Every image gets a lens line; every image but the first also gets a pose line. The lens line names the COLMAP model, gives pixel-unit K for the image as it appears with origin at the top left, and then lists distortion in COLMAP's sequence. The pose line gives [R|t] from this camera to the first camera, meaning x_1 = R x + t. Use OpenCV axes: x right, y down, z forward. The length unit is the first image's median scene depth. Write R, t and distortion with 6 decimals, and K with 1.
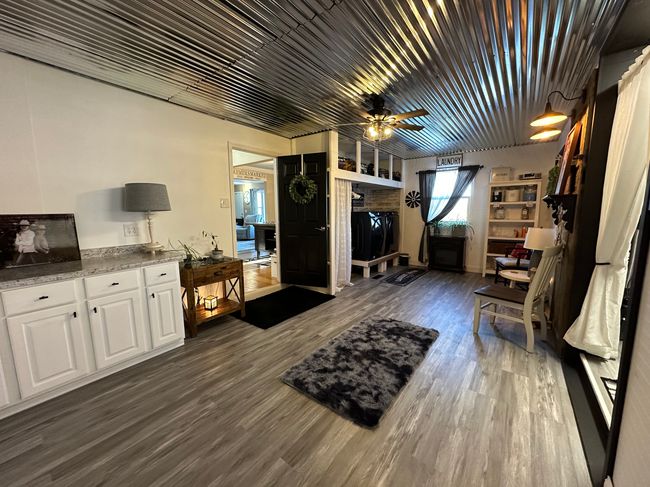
lens RADIAL K [[259.4, 0, 325.8], [0, 259.4, 241.8], [0, 0, 1]] dist [-0.000019, -0.000156]
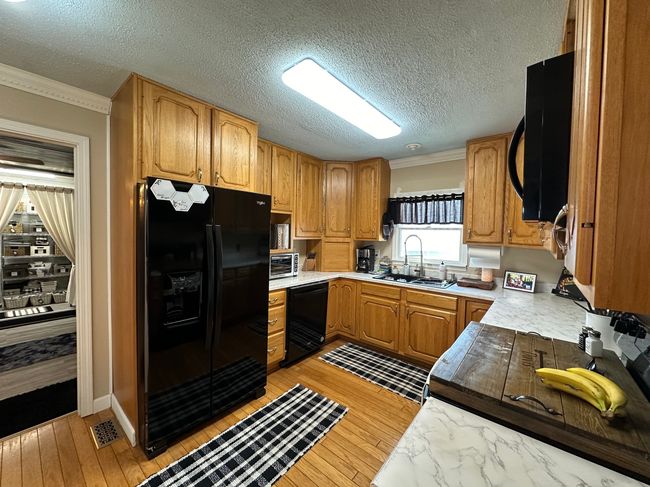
lens RADIAL K [[259.4, 0, 327.0], [0, 259.4, 243.5], [0, 0, 1]] dist [-0.000019, -0.000156]
pose [[-0.998913, -0.012619, 0.044877, -0.884492], [-0.005131, 0.986578, 0.163209, -0.234738], [-0.046334, 0.162801, -0.985570, 1.479364]]
